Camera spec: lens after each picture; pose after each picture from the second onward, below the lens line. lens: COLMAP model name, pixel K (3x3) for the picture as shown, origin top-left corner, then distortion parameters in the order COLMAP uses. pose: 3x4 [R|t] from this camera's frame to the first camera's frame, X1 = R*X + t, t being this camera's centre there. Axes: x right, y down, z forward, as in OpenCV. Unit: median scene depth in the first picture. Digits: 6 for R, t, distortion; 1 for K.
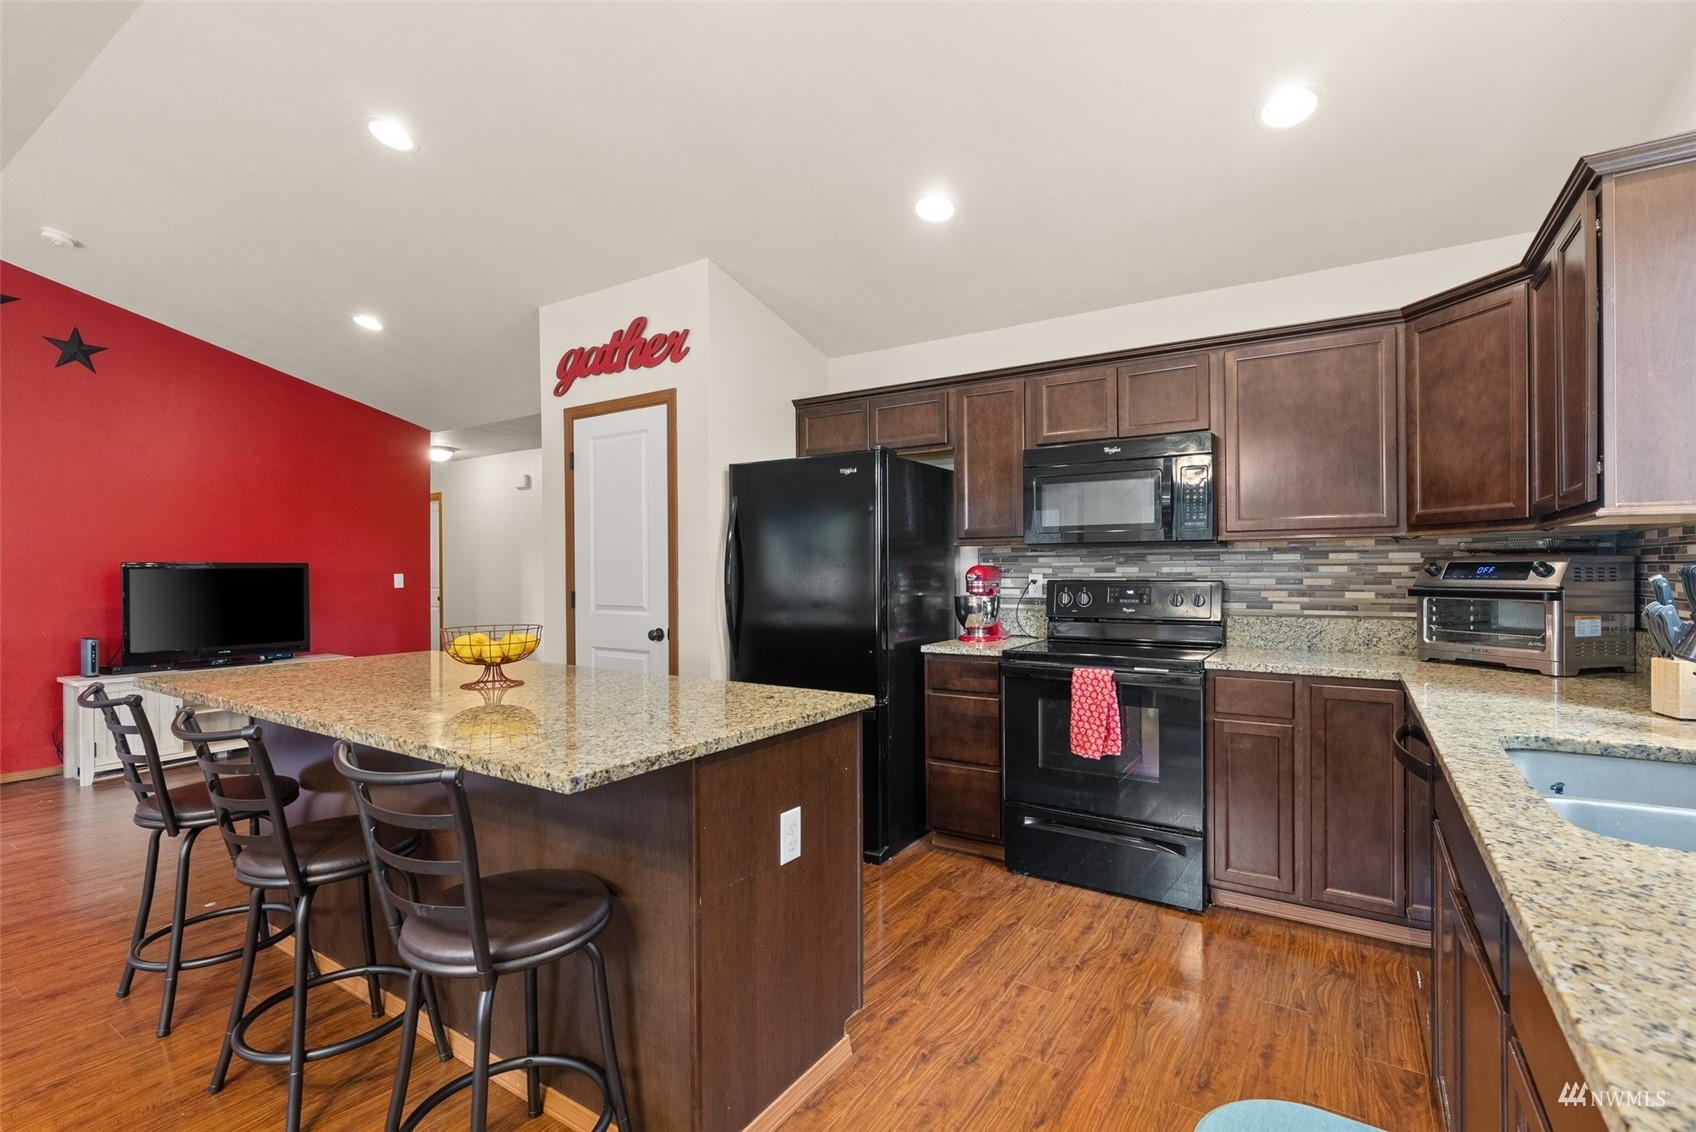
lens RADIAL K [[767.4, 0, 853.1], [0, 767.4, 566.5], [0, 0, 1]] dist [-0.002108, 0.000359]
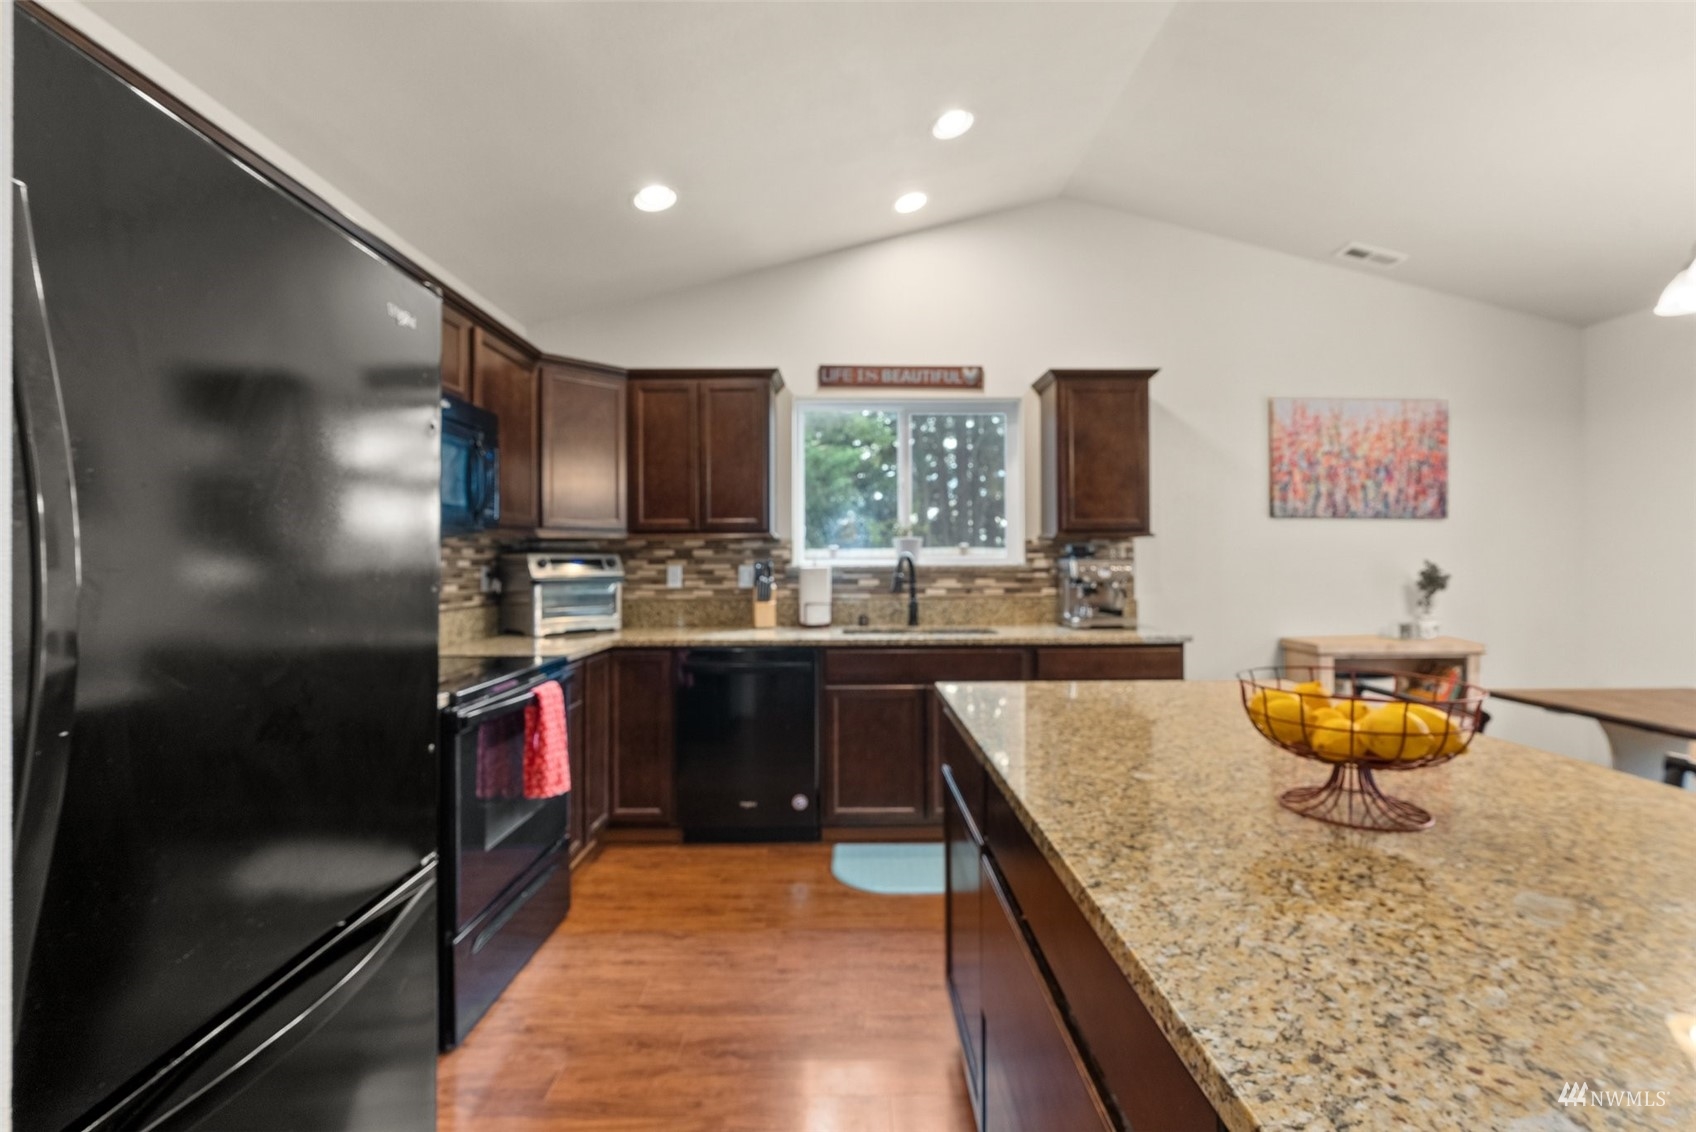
lens RADIAL K [[751.1, 0, 853.5], [0, 751.1, 558.2], [0, 0, 1]] dist [-0.001751, 0.000050]
pose [[-0.554602, 0.008525, 0.832072, -0.411695], [0.003253, 0.999962, -0.008077, 0.004723], [-0.832110, -0.001772, -0.554608, 0.908619]]
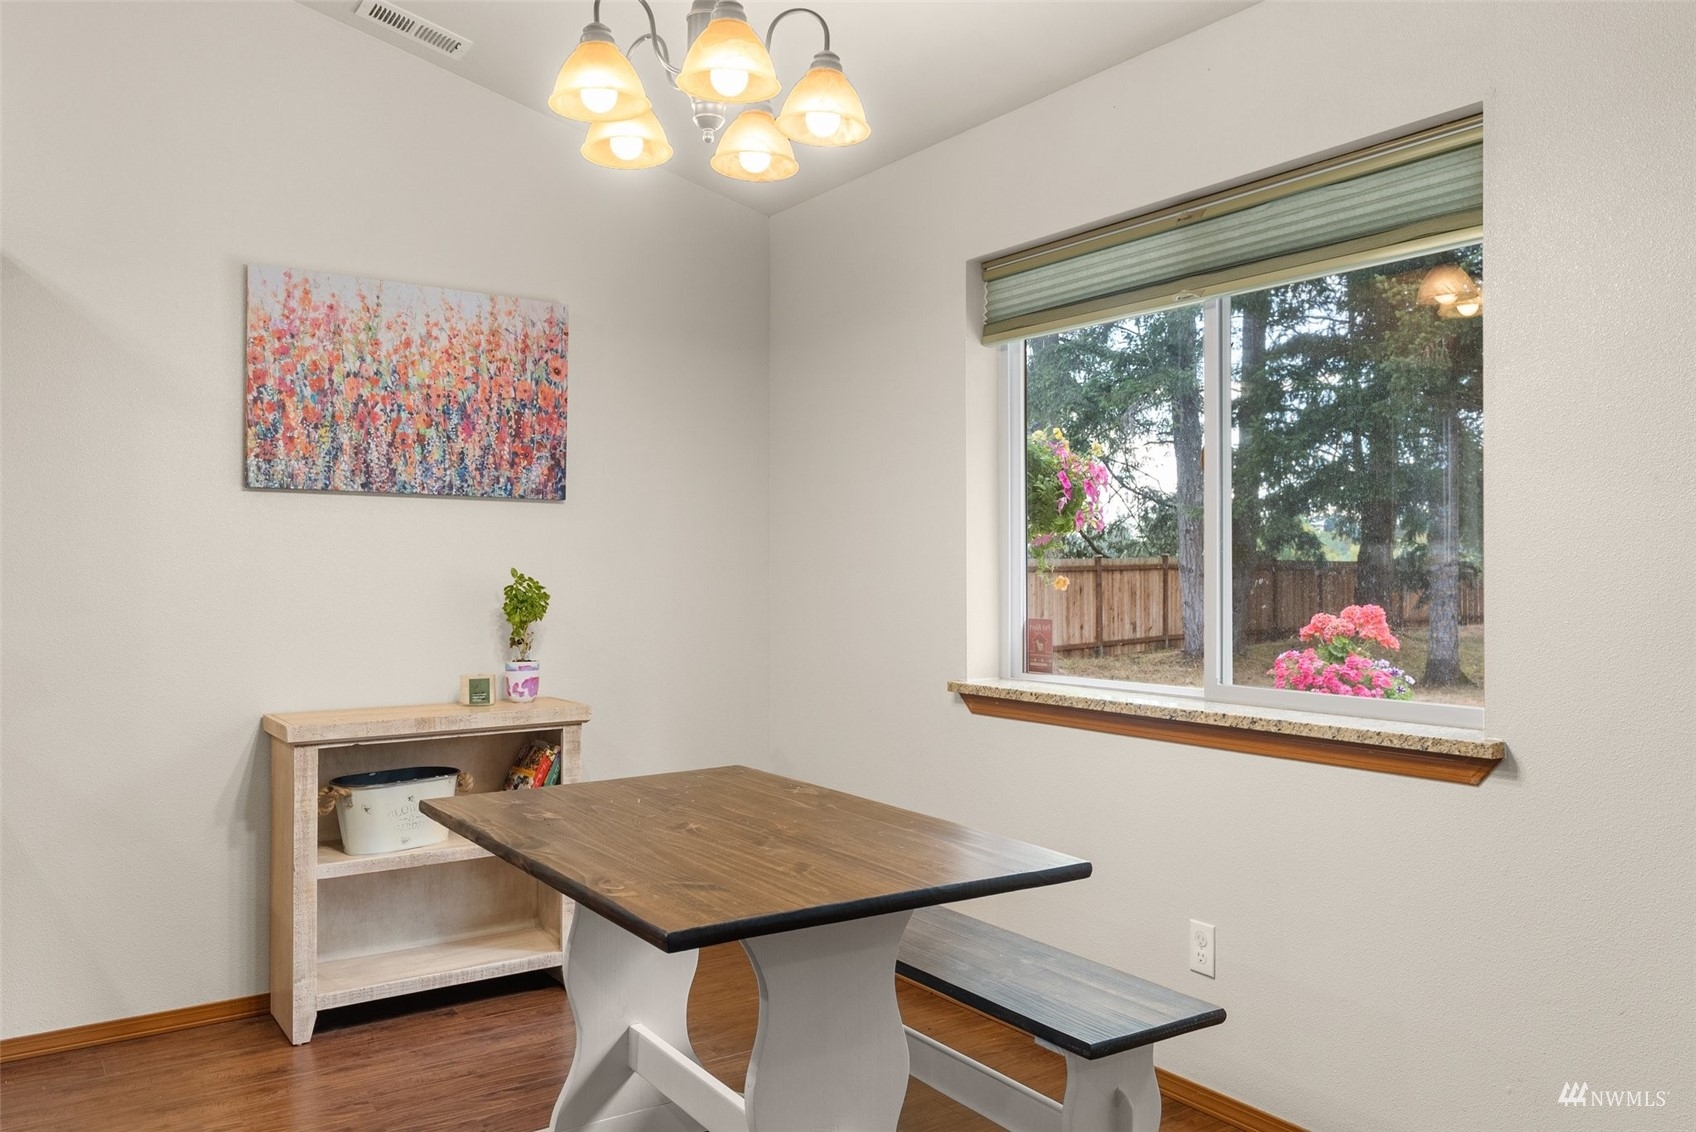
lens RADIAL K [[1291.4, 0, 848.0], [0, 1291.4, 566.0], [0, 0, 1]] dist [0.007781, 0.000142]
pose [[-0.919968, 0.004766, 0.391965, -0.645514], [0.004820, 0.999988, -0.000845, 0.001277], [-0.391964, 0.001112, -0.919980, 0.542344]]
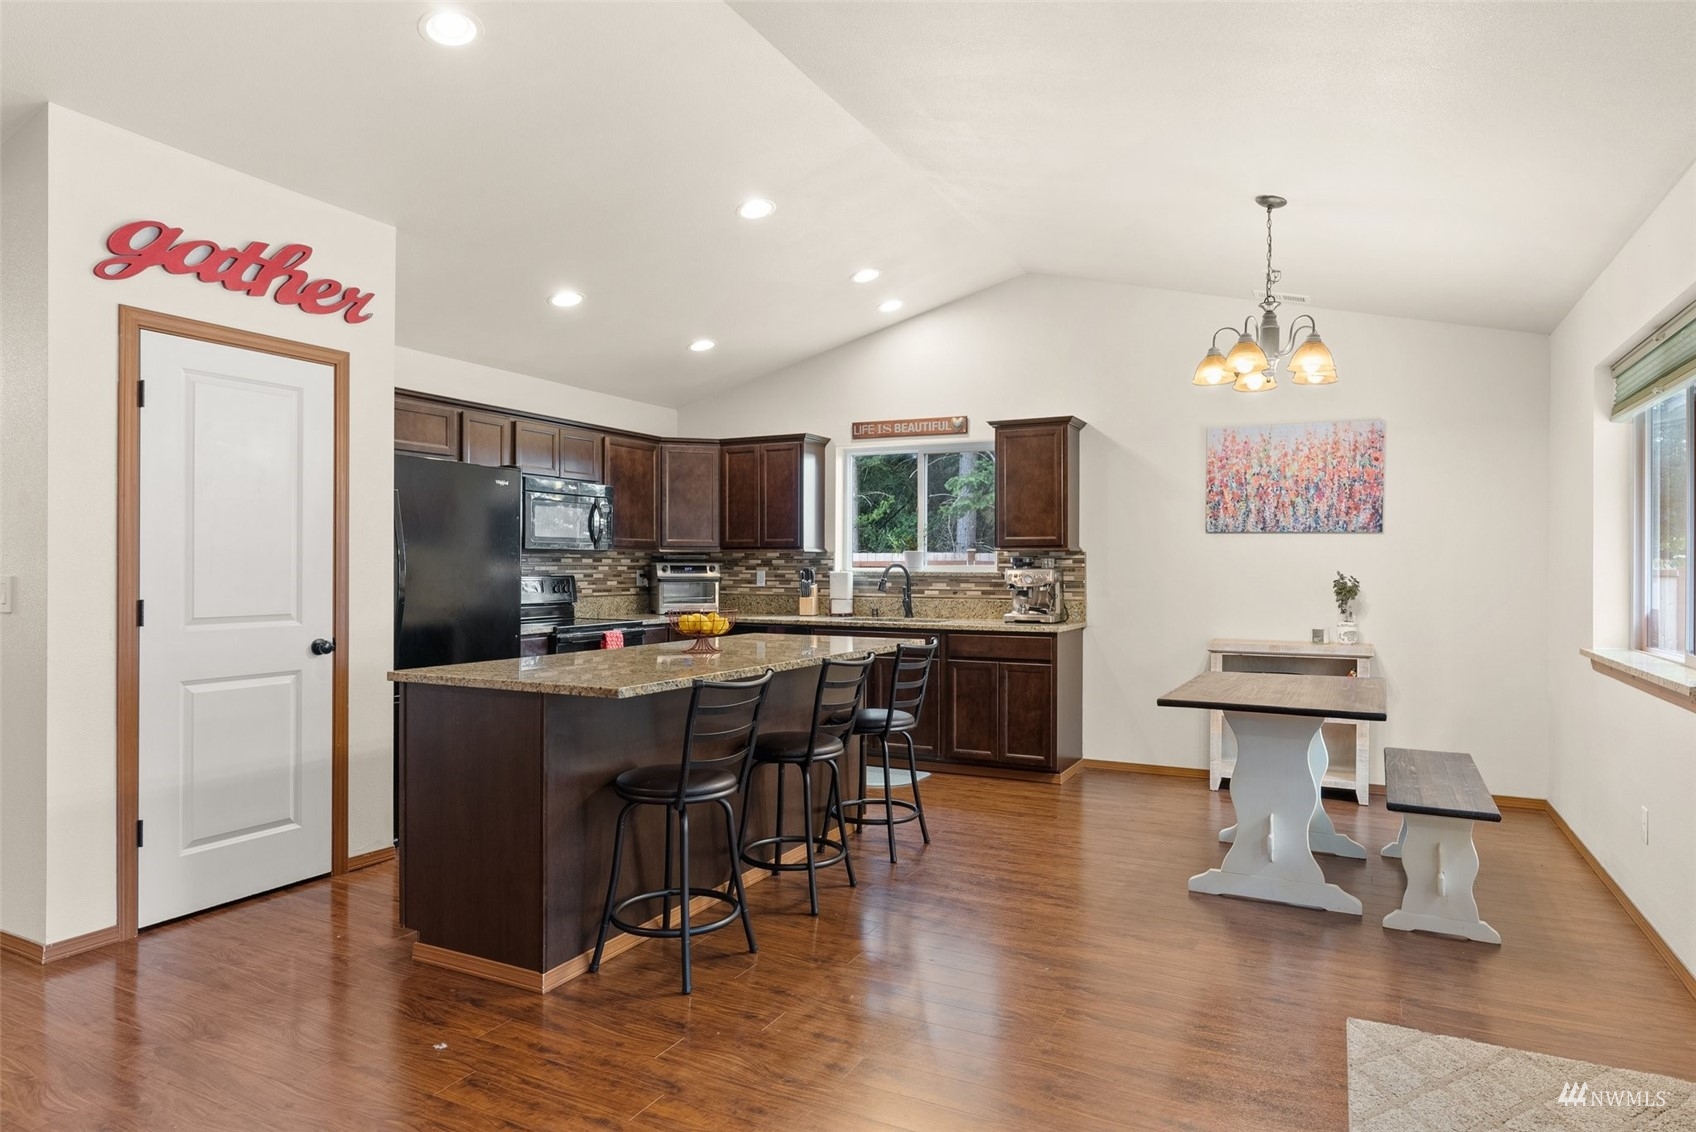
lens RADIAL K [[998.2, 0, 848.0], [0, 998.2, 566.0], [0, 0, 1]] dist [-0.006402, -0.000832]
pose [[-0.099572, 0.003986, 0.995022, -1.381008], [-0.005406, 0.999975, -0.004547, 0.004466], [-0.995016, -0.005832, -0.099548, 0.561221]]
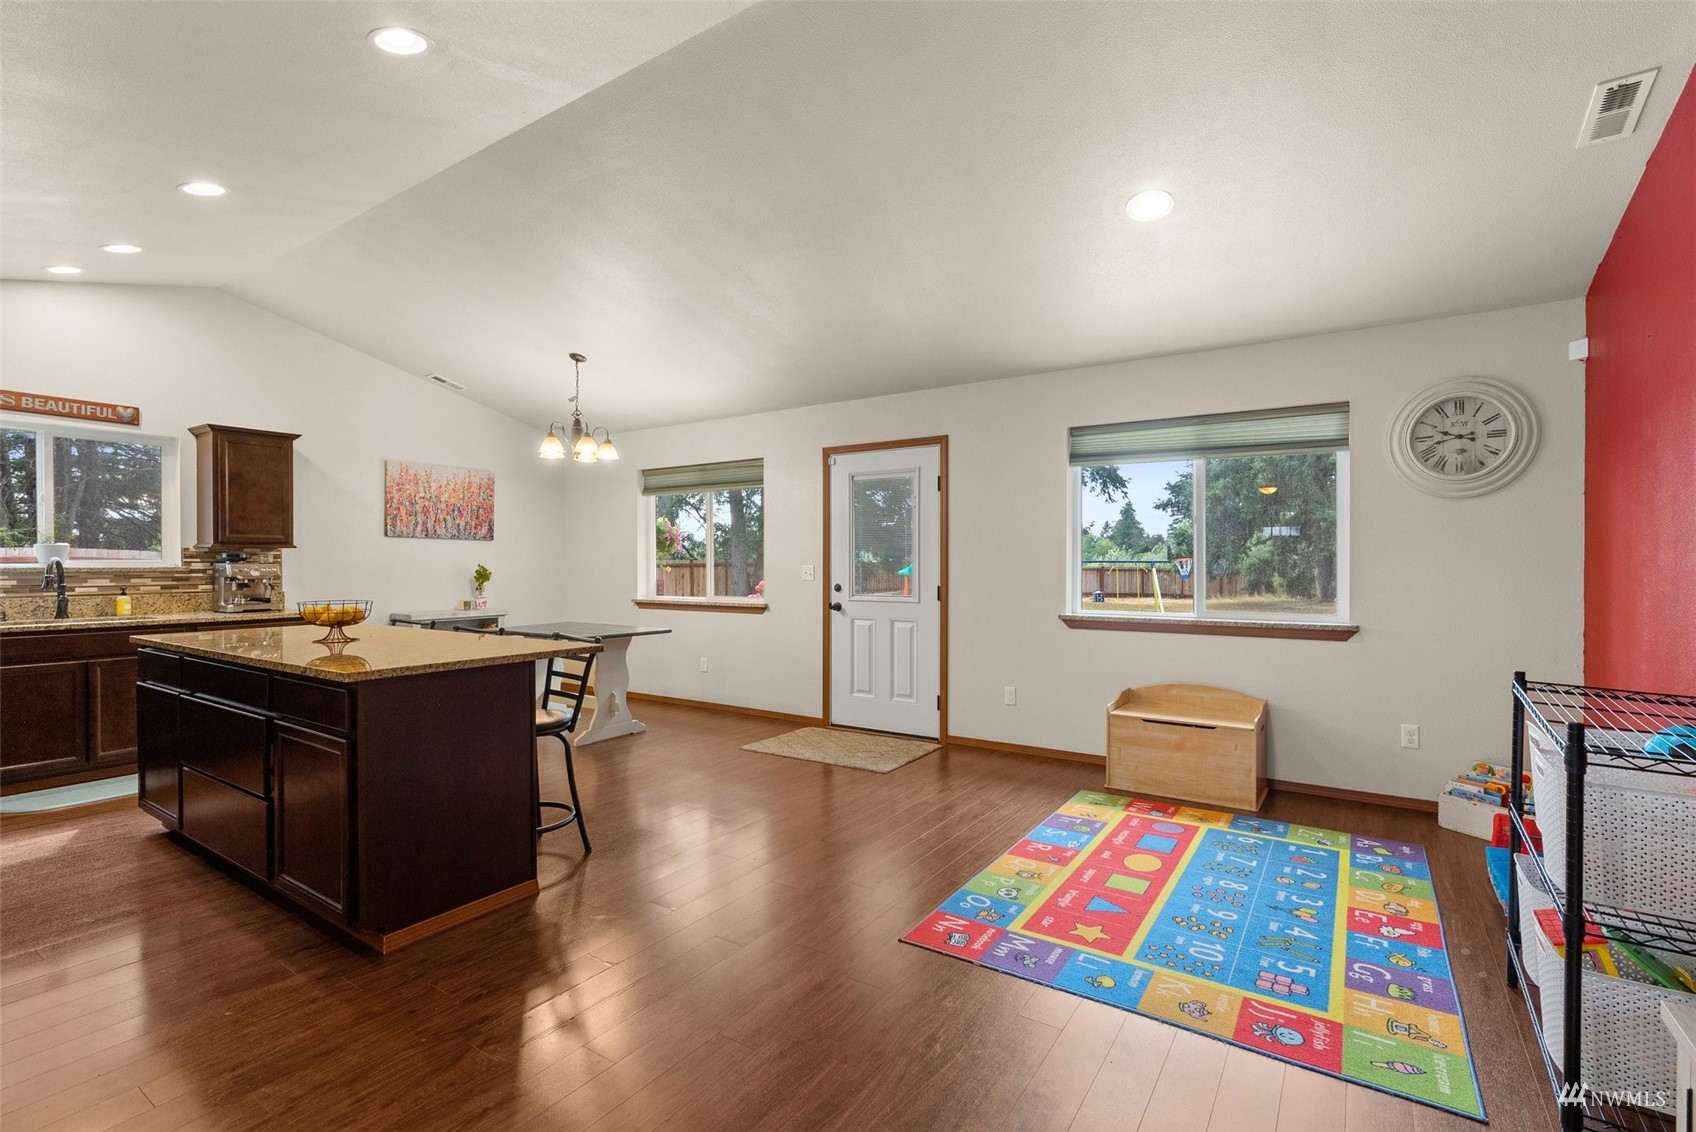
lens RADIAL K [[767.4, 0, 853.1], [0, 767.4, 566.5], [0, 0, 1]] dist [-0.002108, 0.000359]
pose [[-0.999929, 0.002392, 0.011657, -0.899106], [0.002433, 0.999991, 0.003539, 0.003170], [-0.011648, 0.003567, -0.999926, 1.496558]]
